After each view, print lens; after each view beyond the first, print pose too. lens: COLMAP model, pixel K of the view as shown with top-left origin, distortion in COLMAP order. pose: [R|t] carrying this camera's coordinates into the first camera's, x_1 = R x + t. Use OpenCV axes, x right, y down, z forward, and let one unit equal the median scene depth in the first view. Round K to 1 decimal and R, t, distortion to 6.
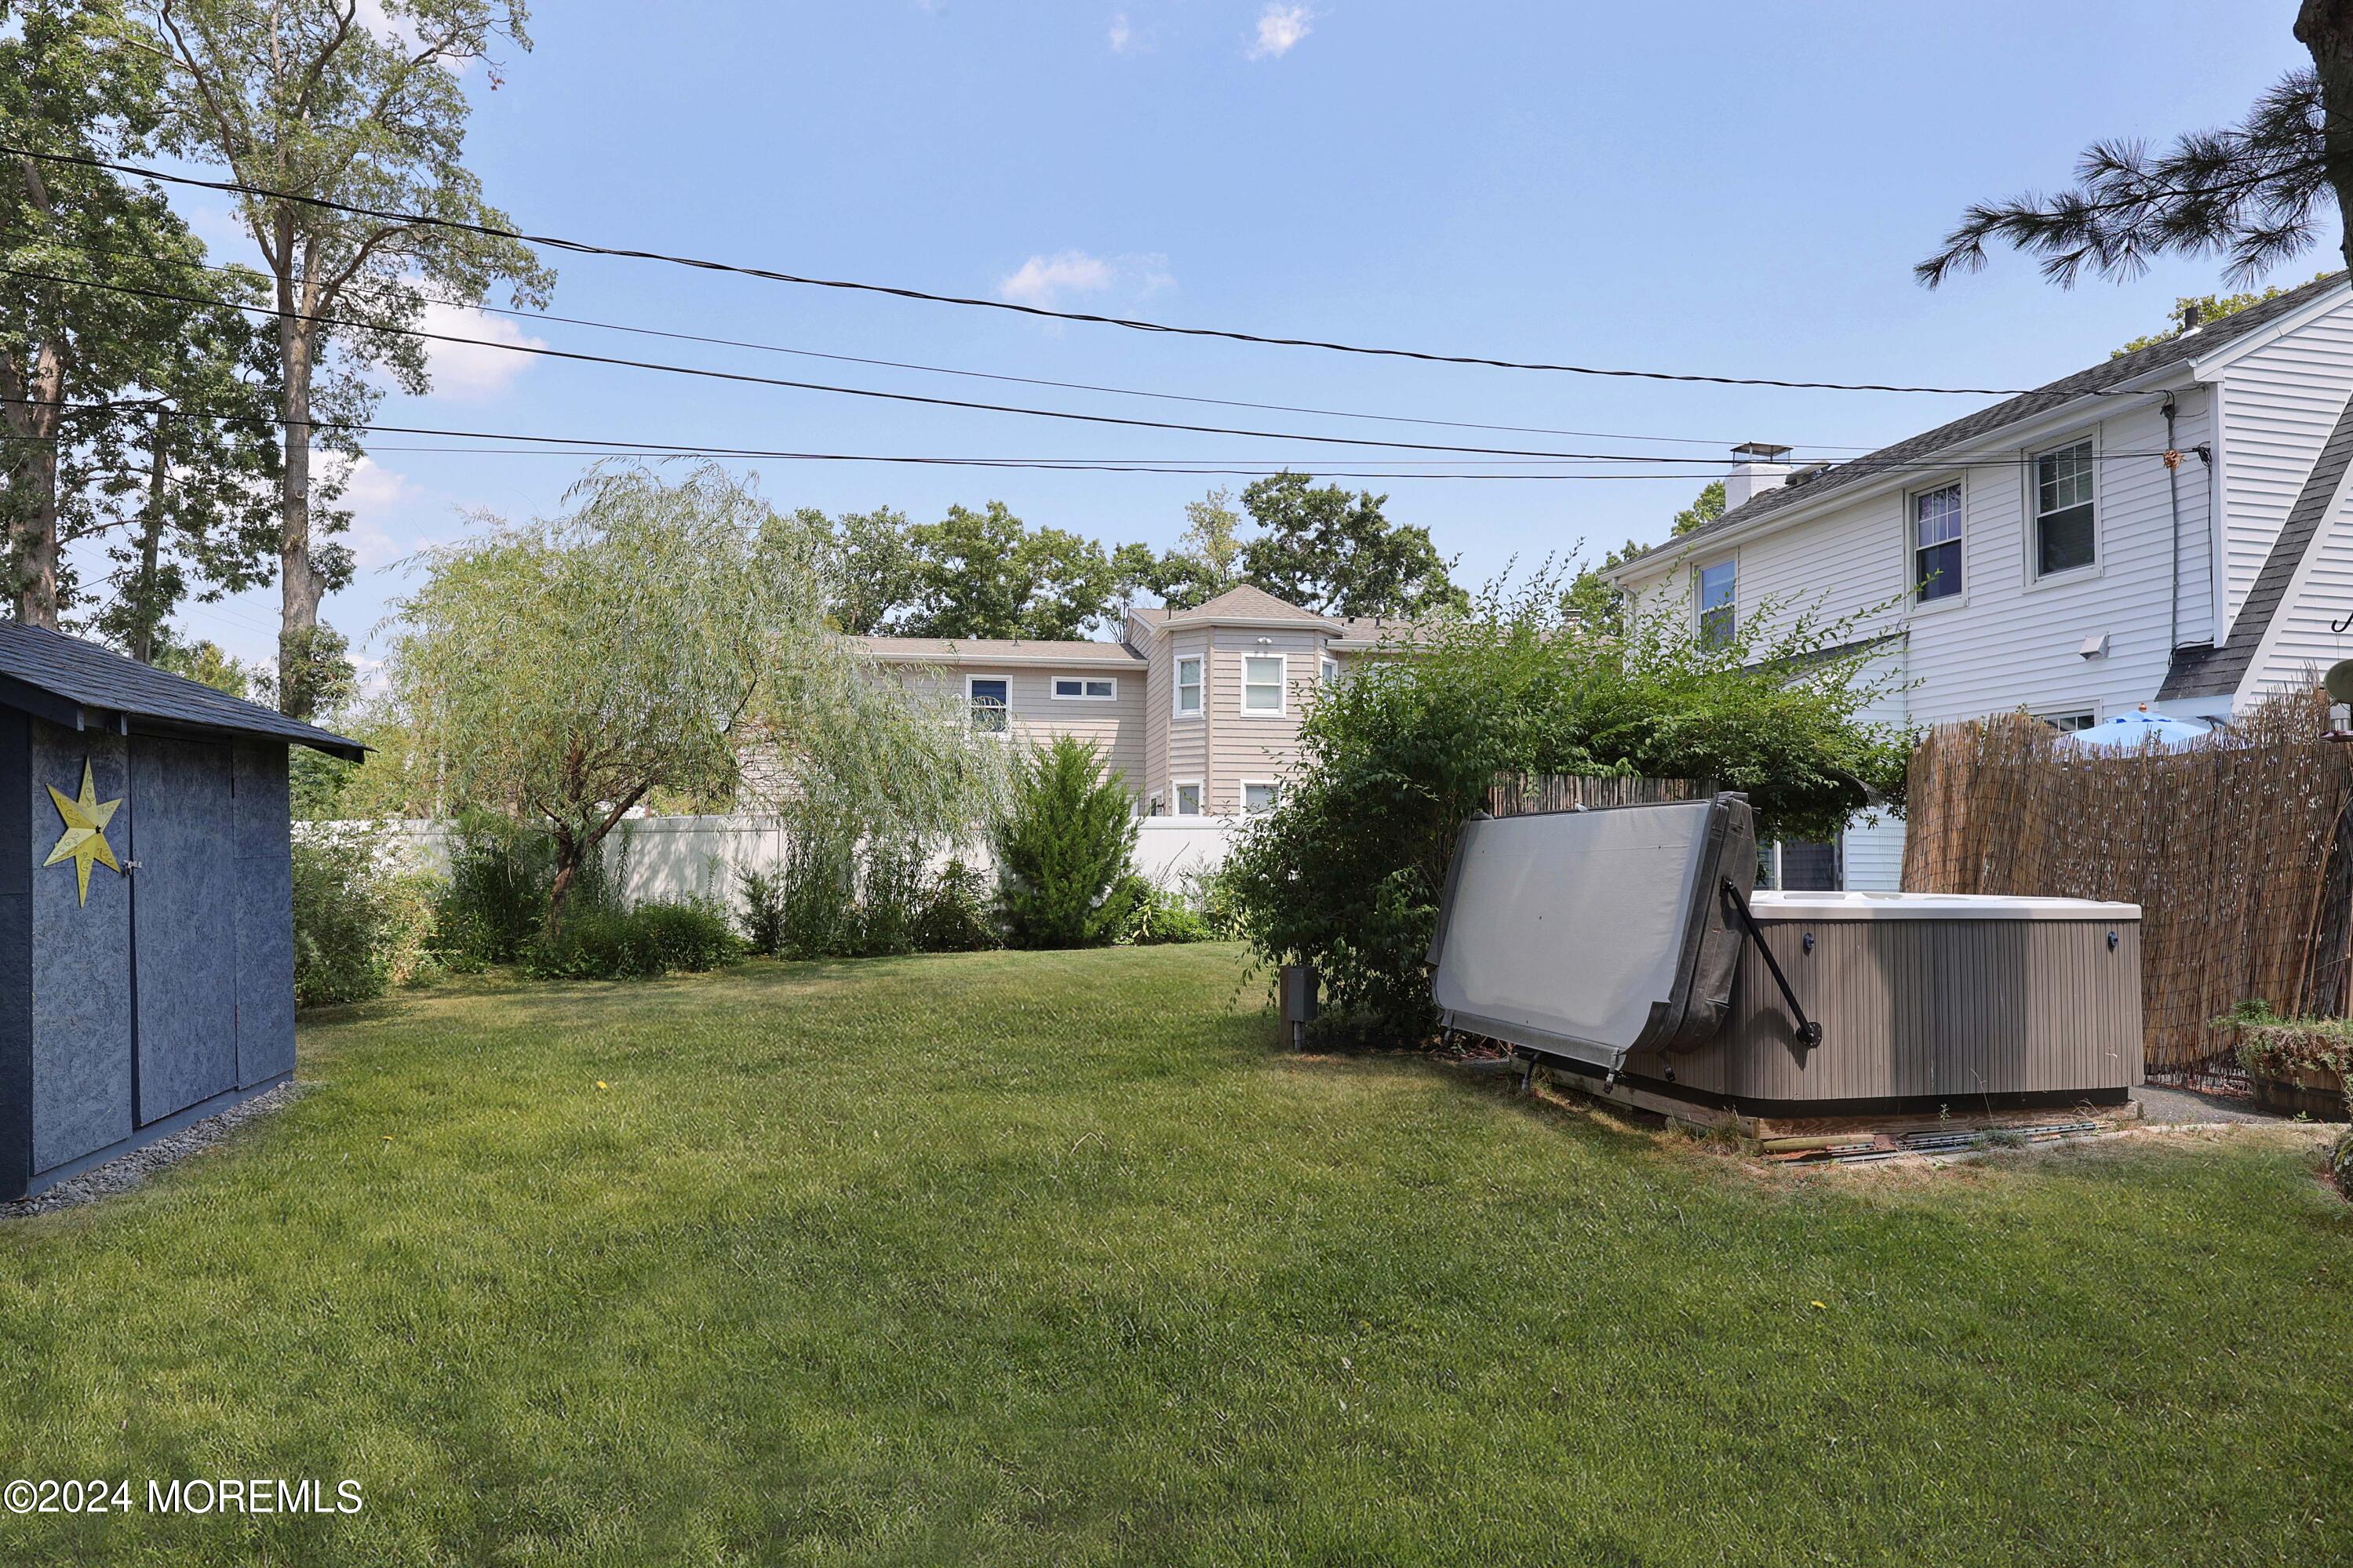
lens RADIAL K [[1362.1, 0, 1150.0], [0, 1362.1, 864.6], [0, 0, 1]] dist [-0.004597, -0.000983]
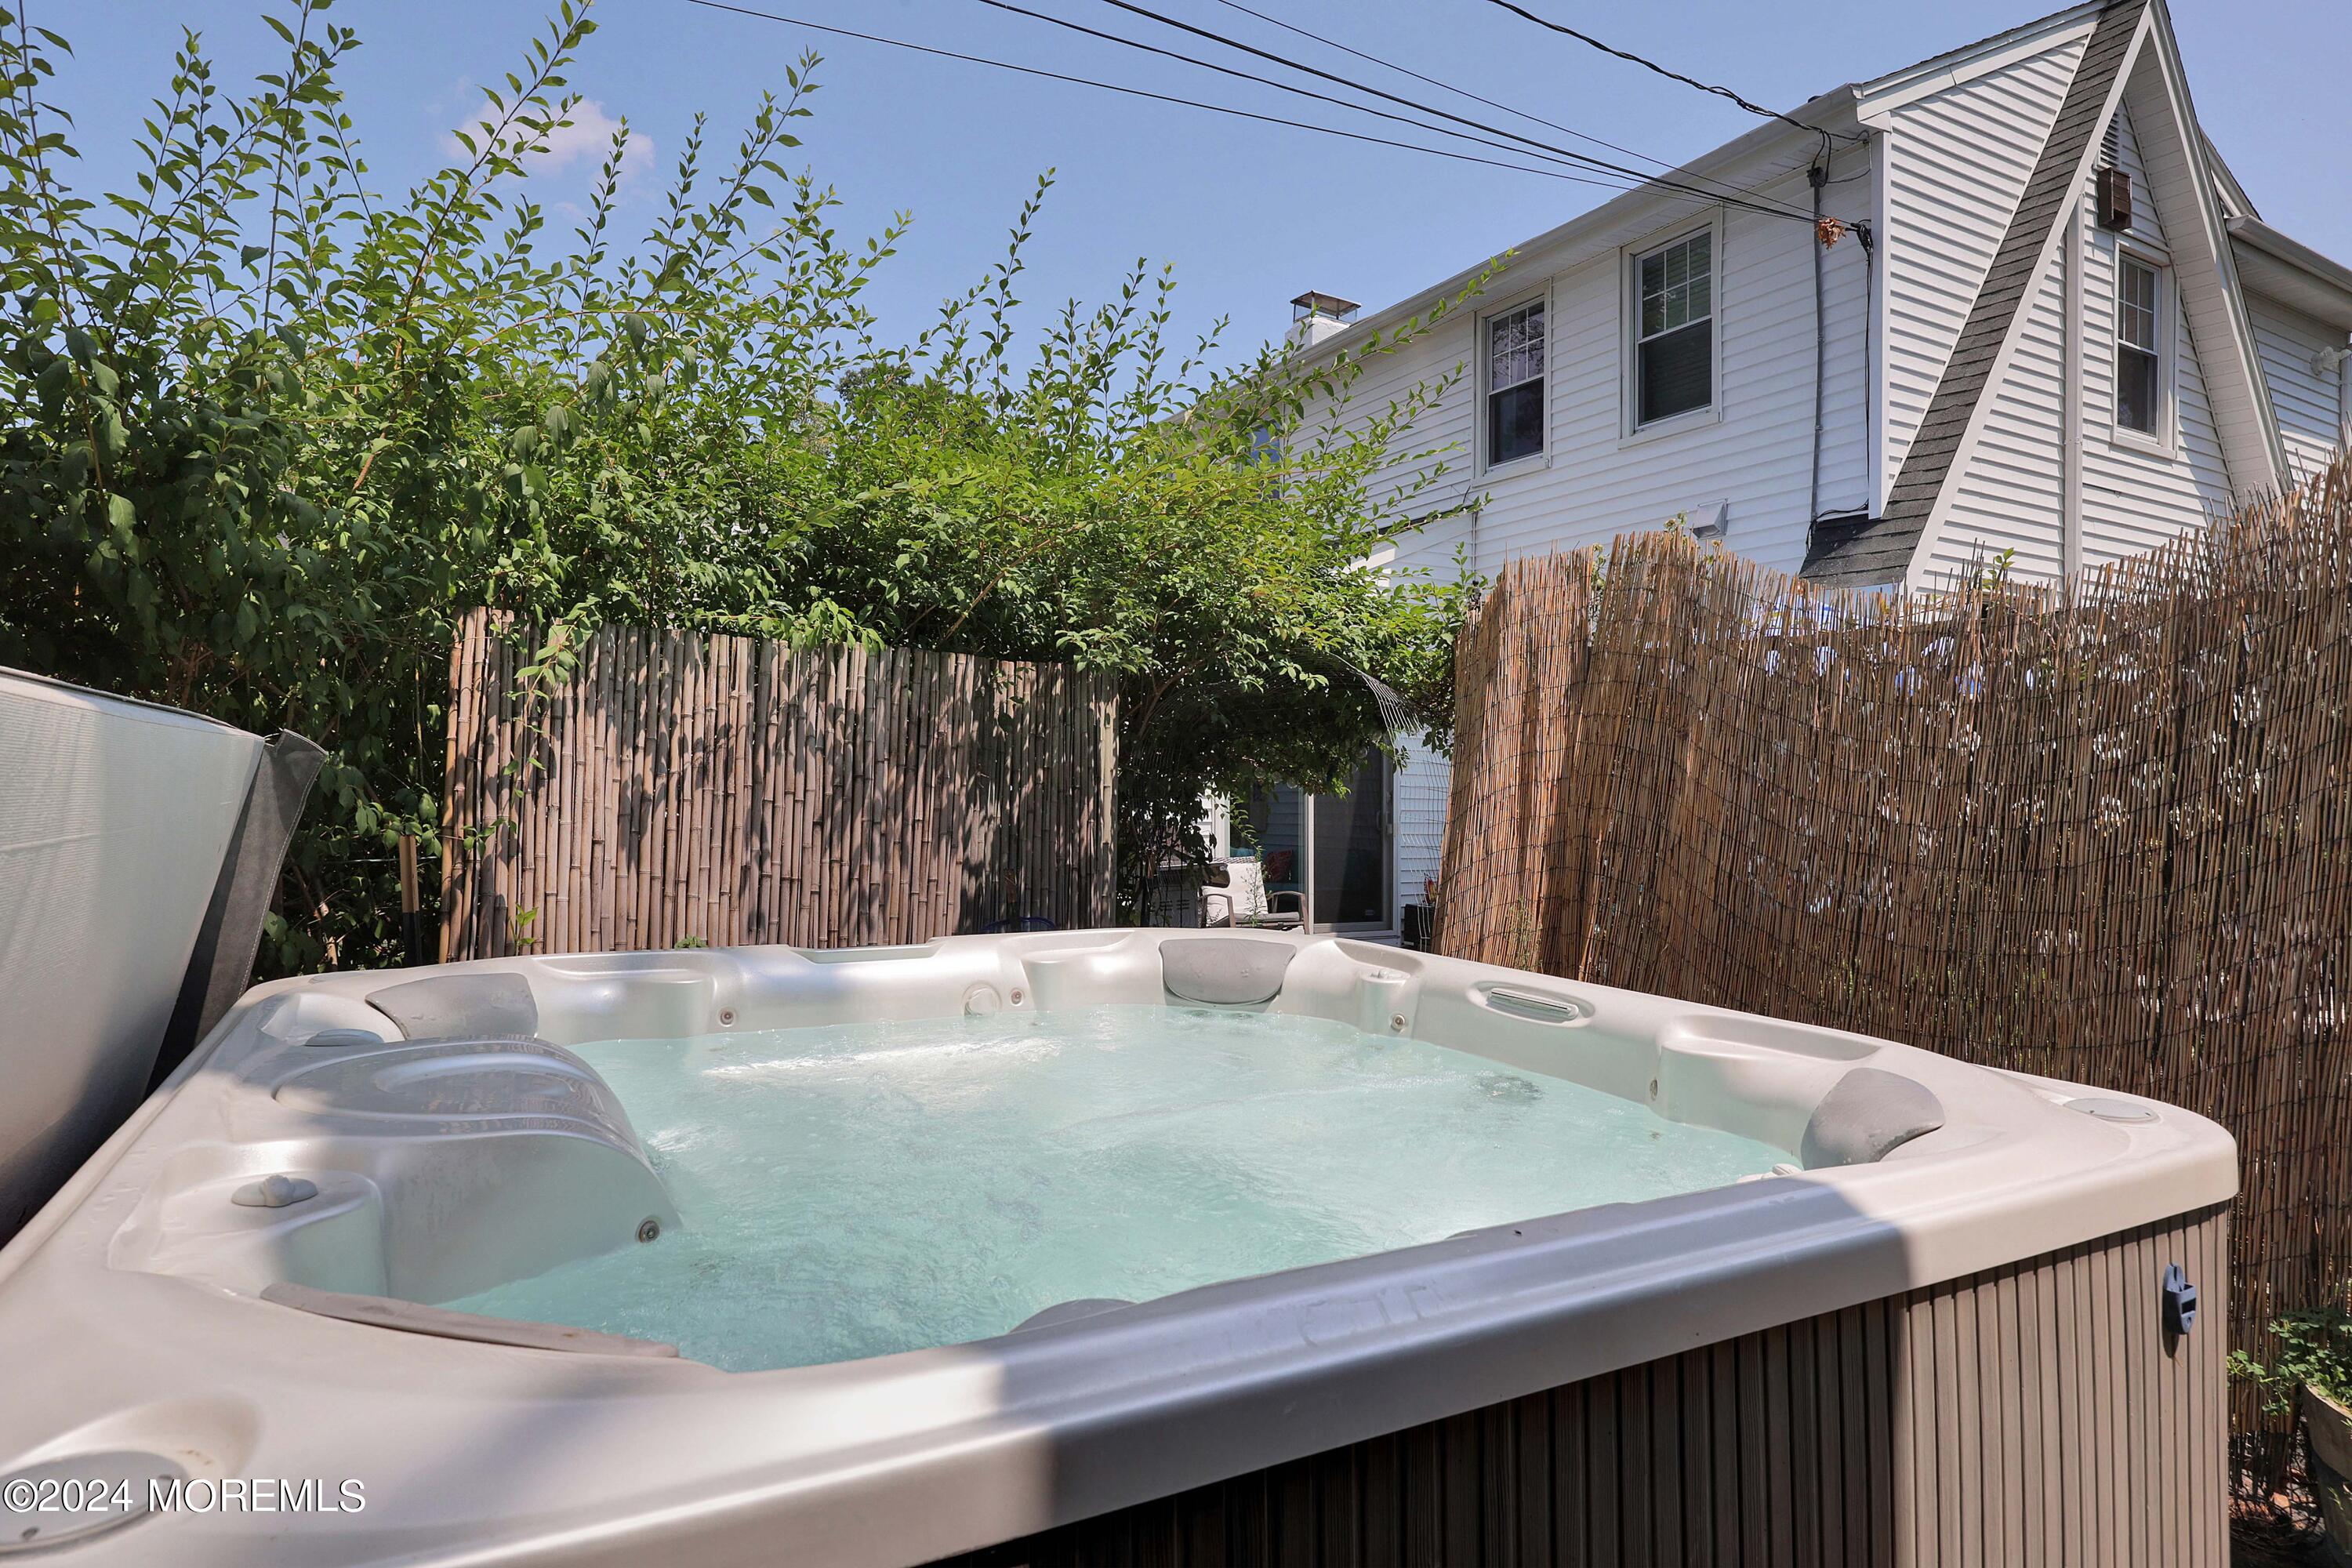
lens RADIAL K [[1259.4, 0, 1171.3], [0, 1259.4, 784.4], [0, 0, 1]] dist [0.002443, -0.000819]
pose [[0.965465, 0.014010, 0.260156, 0.271325], [-0.014672, 0.999892, 0.000605, -0.017901], [-0.260120, -0.004402, 0.965566, 0.468832]]
